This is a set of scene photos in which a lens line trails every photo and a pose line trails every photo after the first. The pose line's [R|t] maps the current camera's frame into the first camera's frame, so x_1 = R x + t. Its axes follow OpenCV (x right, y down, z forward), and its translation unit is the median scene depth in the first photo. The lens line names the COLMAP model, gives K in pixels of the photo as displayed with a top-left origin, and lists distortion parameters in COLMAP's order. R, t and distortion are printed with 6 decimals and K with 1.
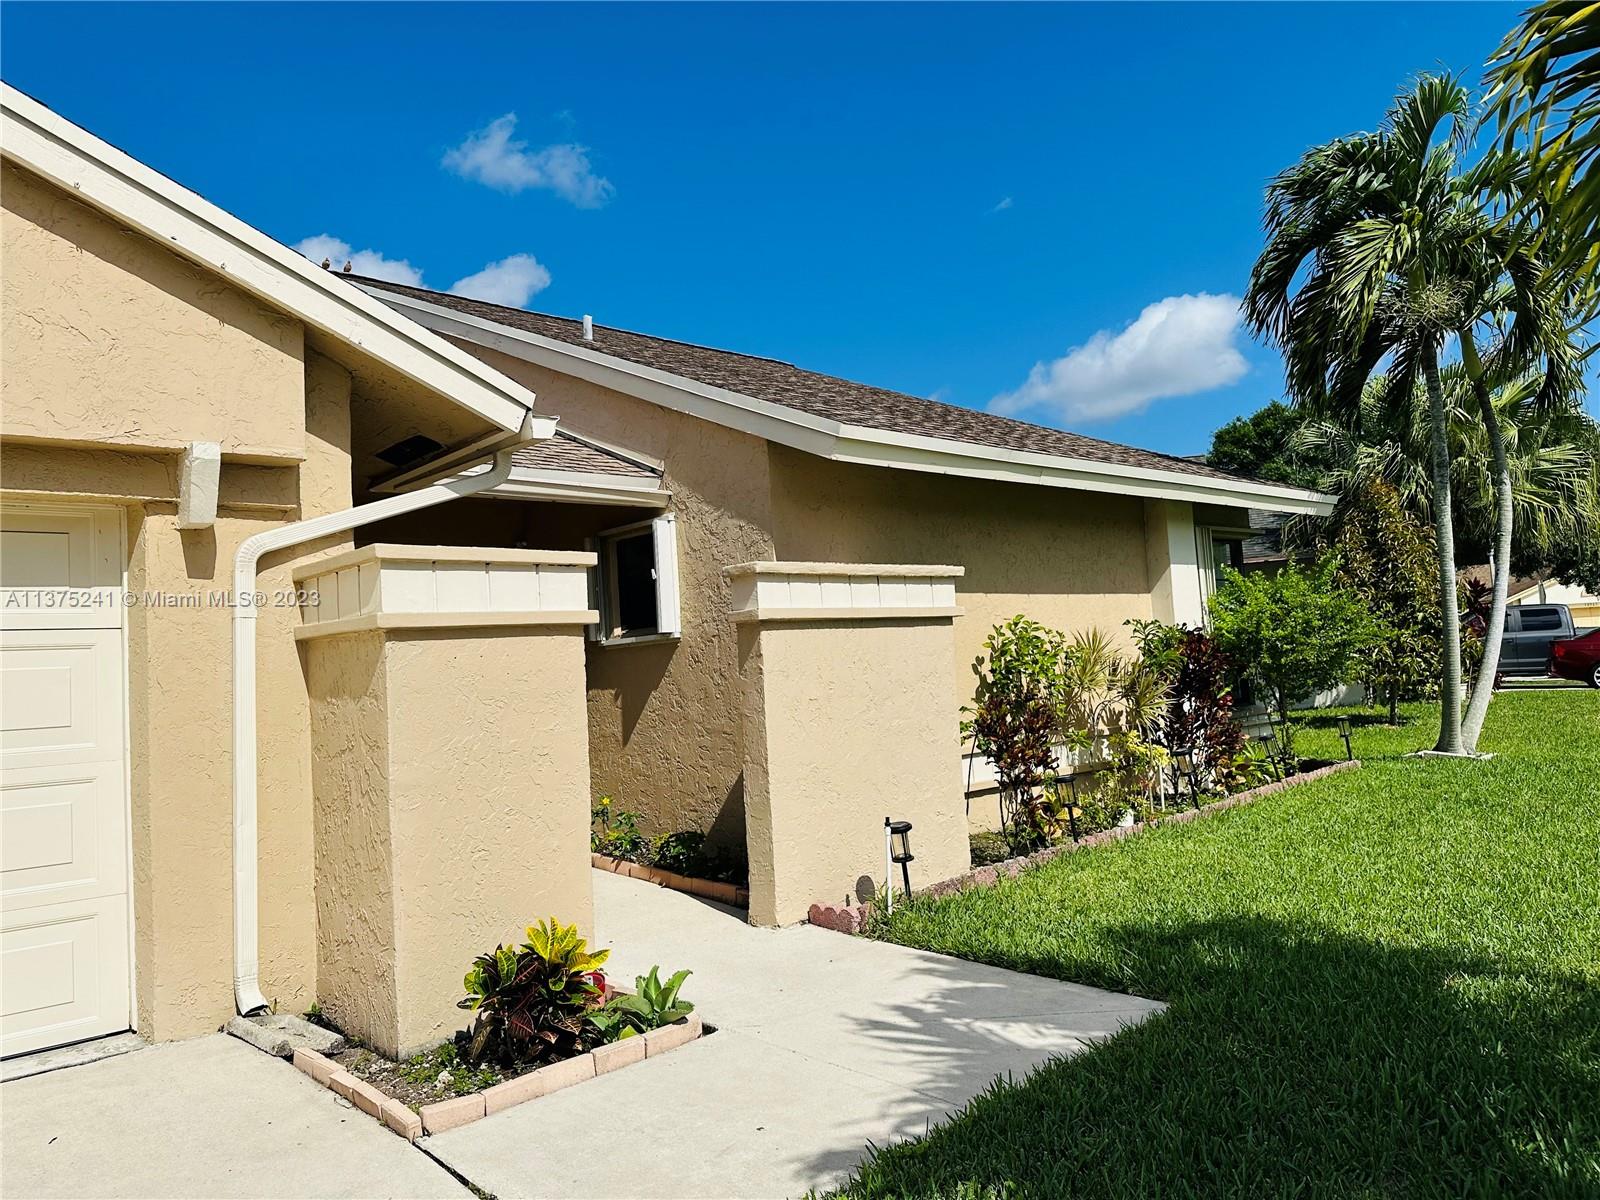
lens RADIAL K [[1080.2, 0, 800.0], [0, 1080.2, 600.0], [0, 0, 1]] dist [-0.000439, -0.000081]
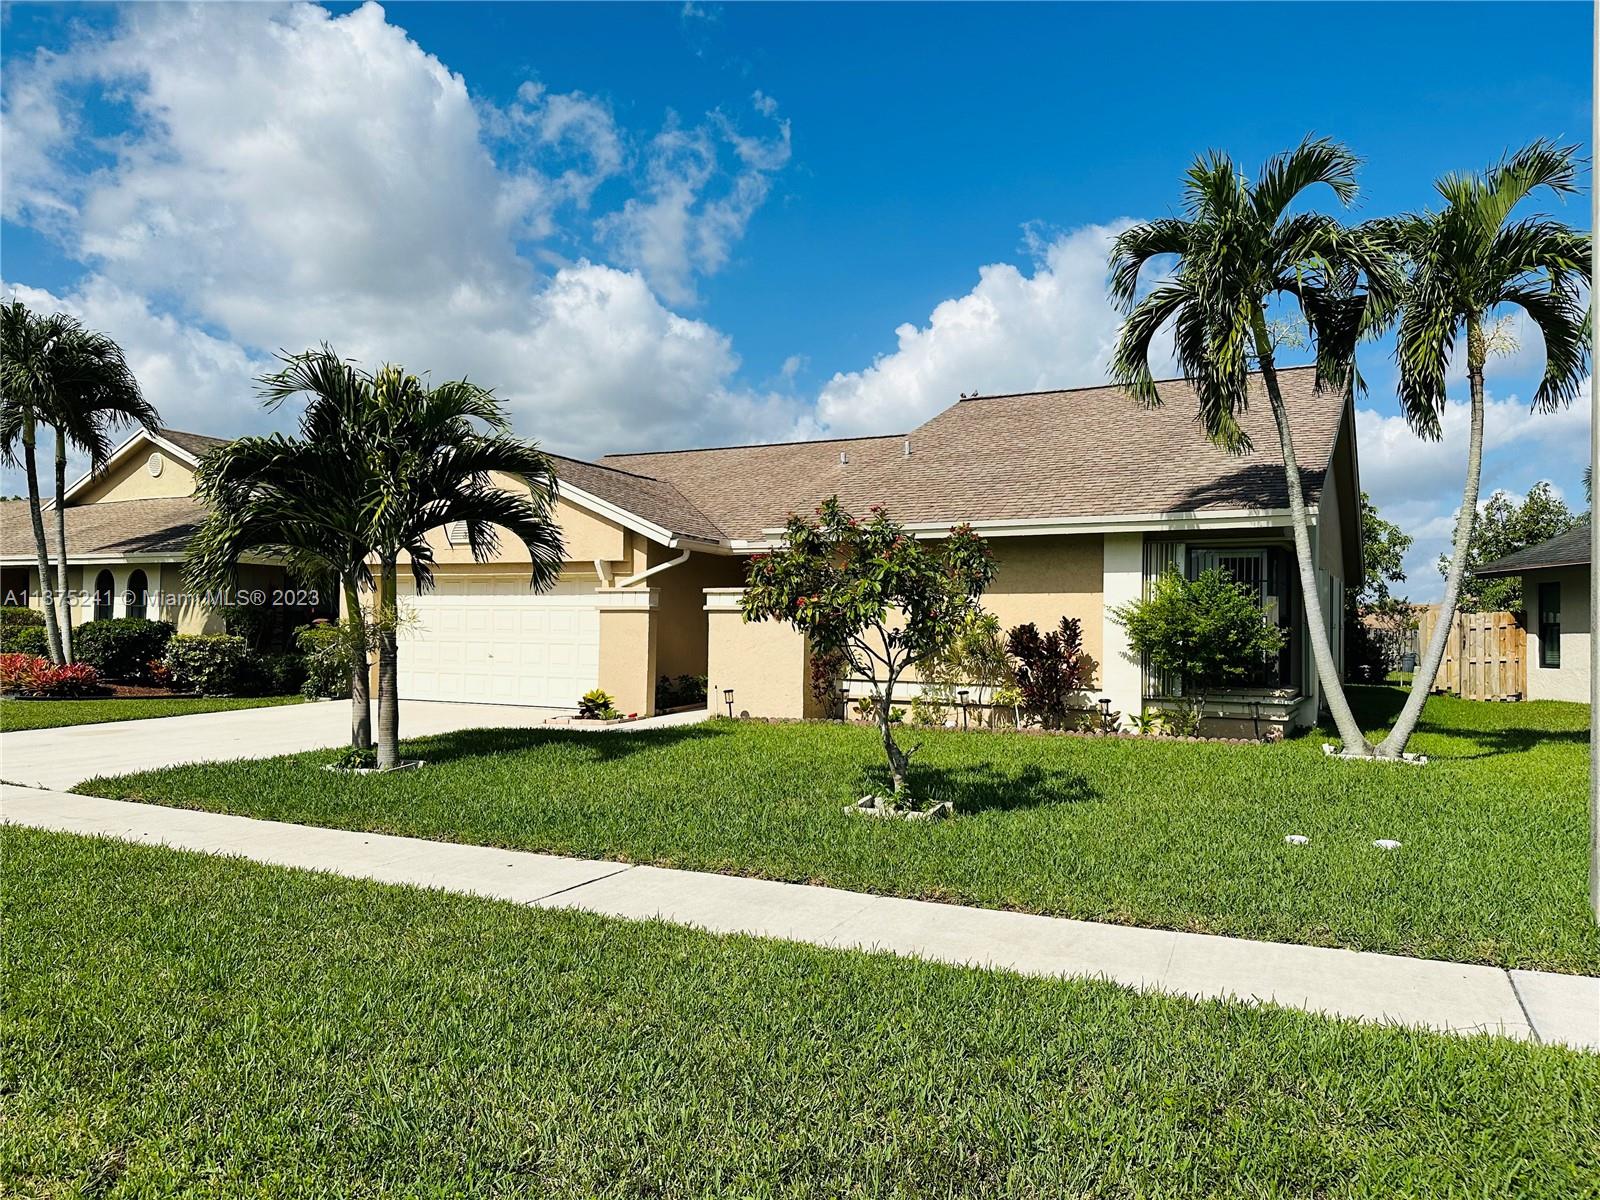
lens RADIAL K [[1080.2, 0, 800.0], [0, 1080.2, 600.0], [0, 0, 1]] dist [-0.000439, -0.000081]
pose [[0.382683, 0.032095, -0.923322, 2.601149], [0.020471, 0.998857, 0.043204, -0.120670], [0.923653, -0.035434, 0.381588, 0.166092]]
